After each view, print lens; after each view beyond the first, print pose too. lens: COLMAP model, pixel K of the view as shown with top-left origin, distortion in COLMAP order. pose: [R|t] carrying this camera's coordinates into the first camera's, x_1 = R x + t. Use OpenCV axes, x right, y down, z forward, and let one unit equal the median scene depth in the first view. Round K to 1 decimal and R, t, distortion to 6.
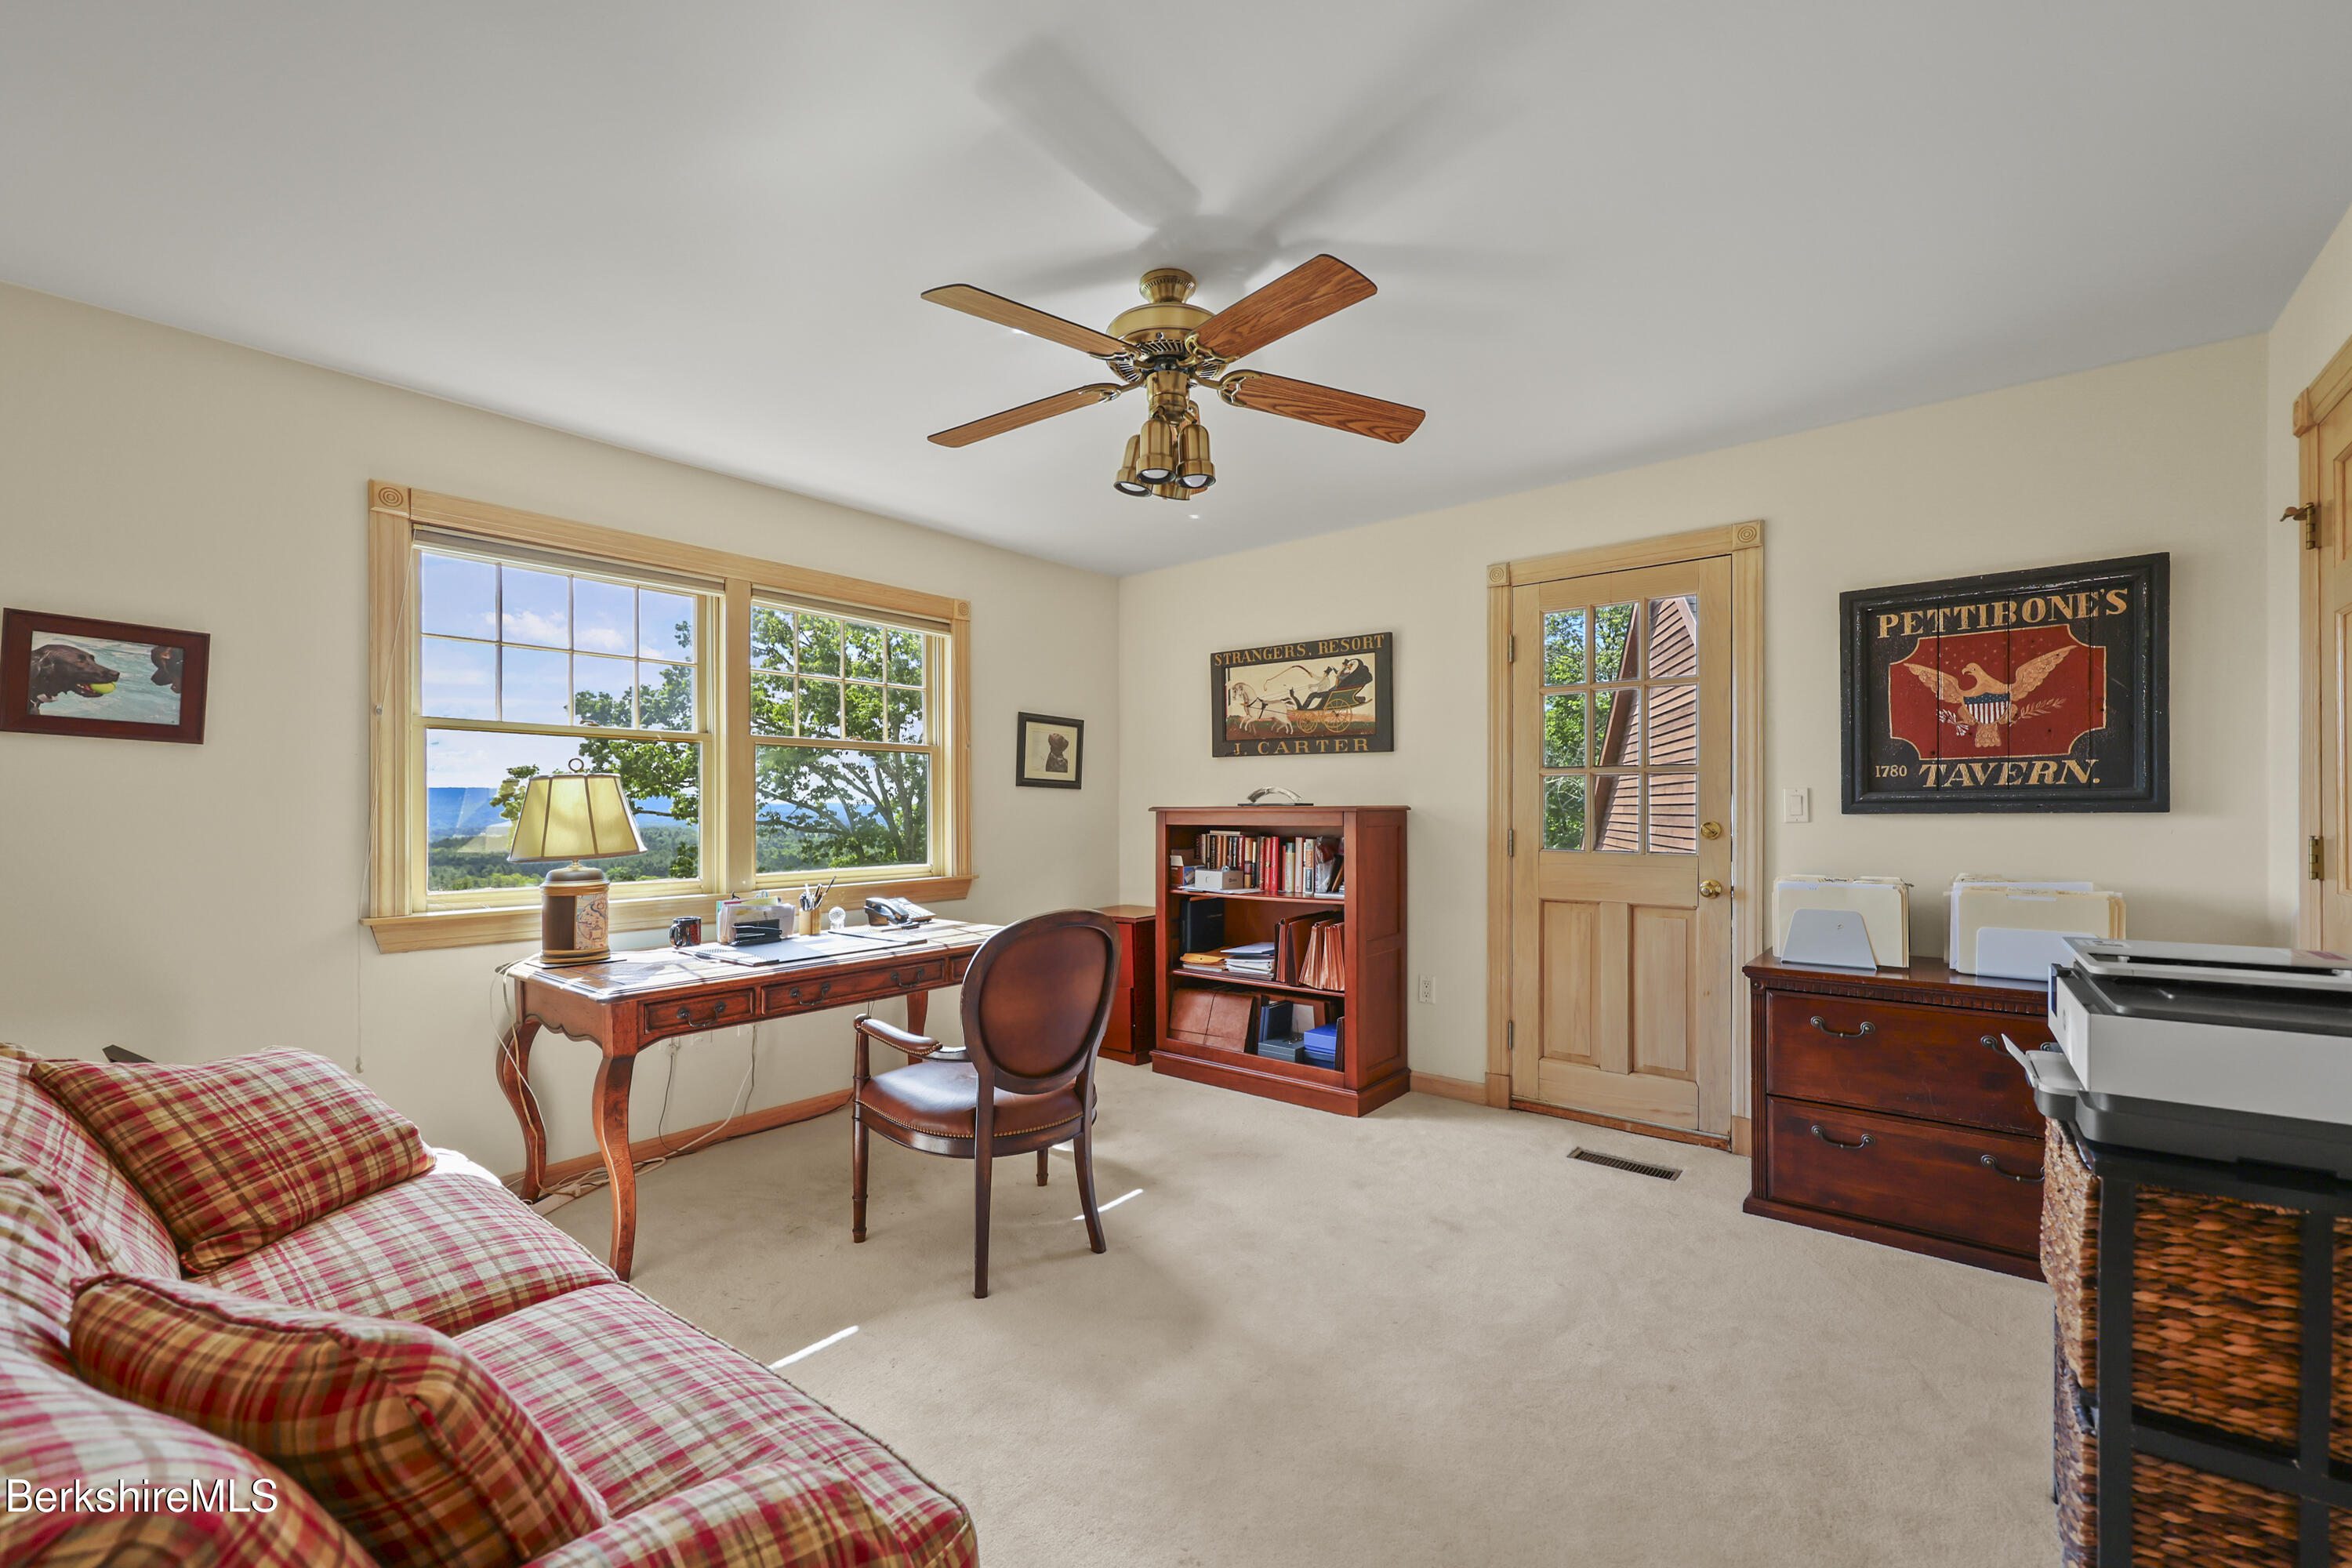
lens RADIAL K [[965.1, 0, 1176.2], [0, 965.1, 808.4], [0, 0, 1]] dist [0.001473, 0.000085]
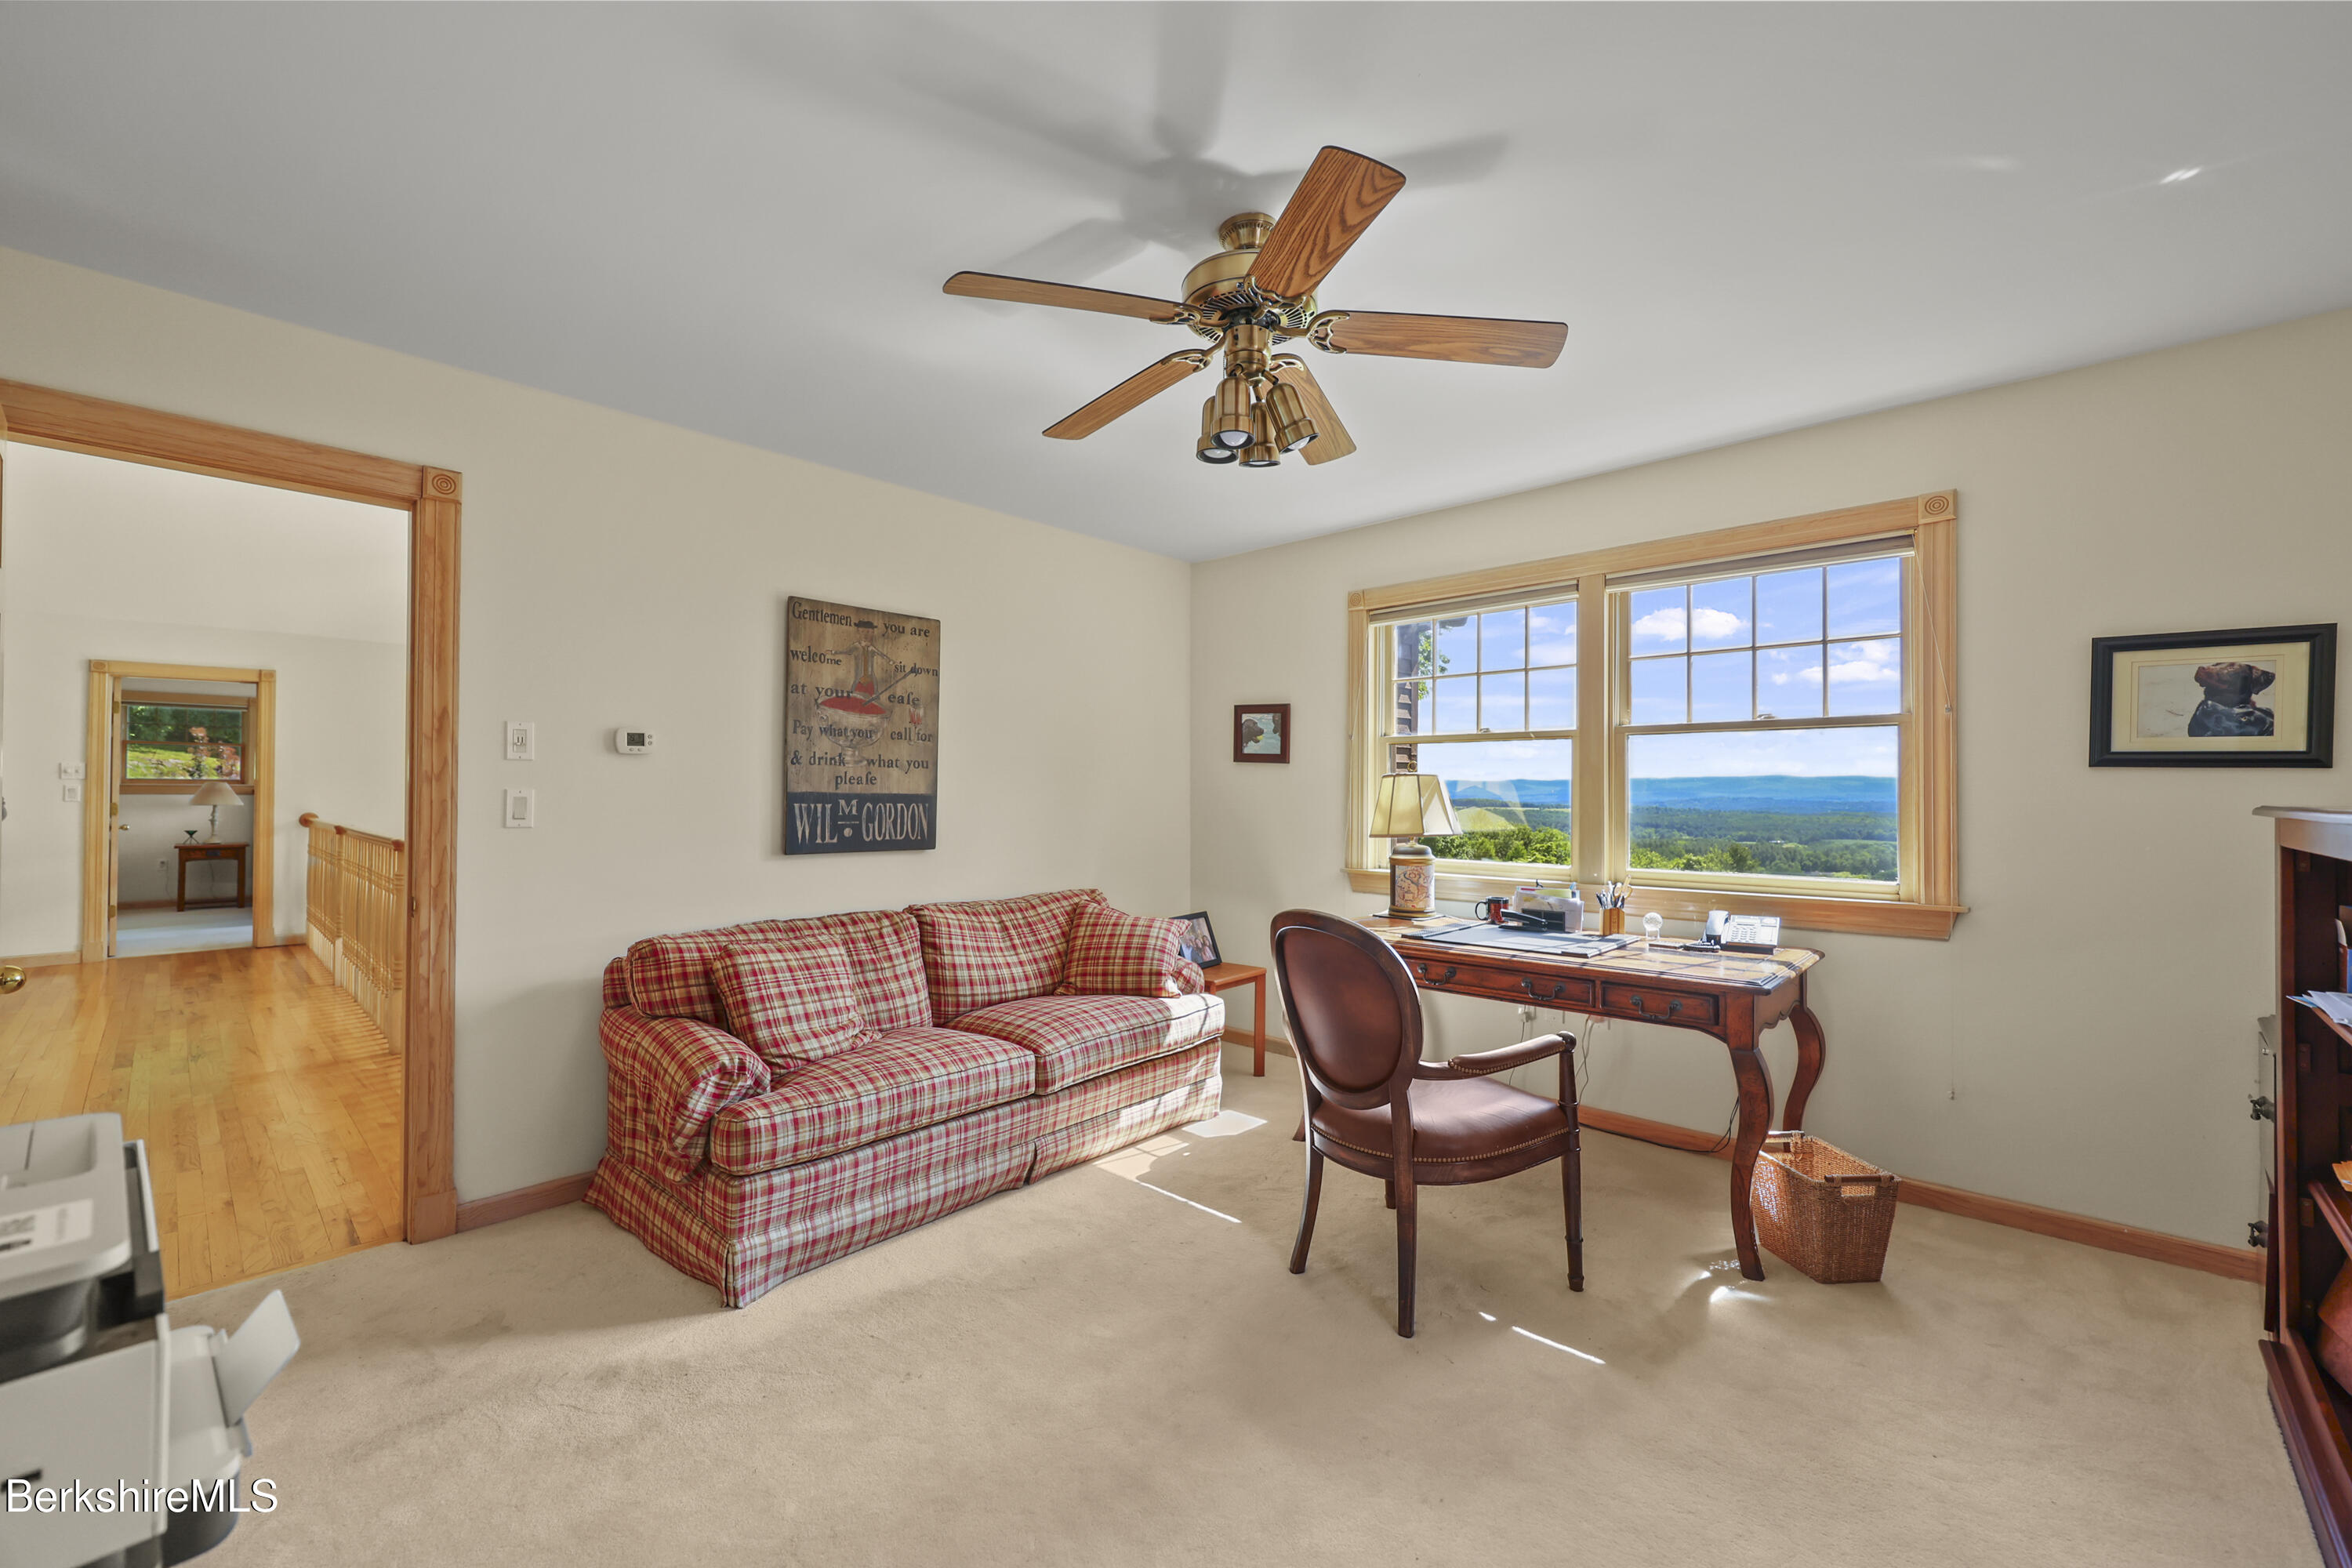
lens RADIAL K [[947.3, 0, 1178.0], [0, 947.3, 779.2], [0, 0, 1]] dist [0.000346, -0.000050]
pose [[-0.061322, -0.015904, -0.997991, 0.673017], [-0.005141, 0.999865, -0.015618, -0.006289], [0.998105, 0.004173, -0.061395, 0.752459]]
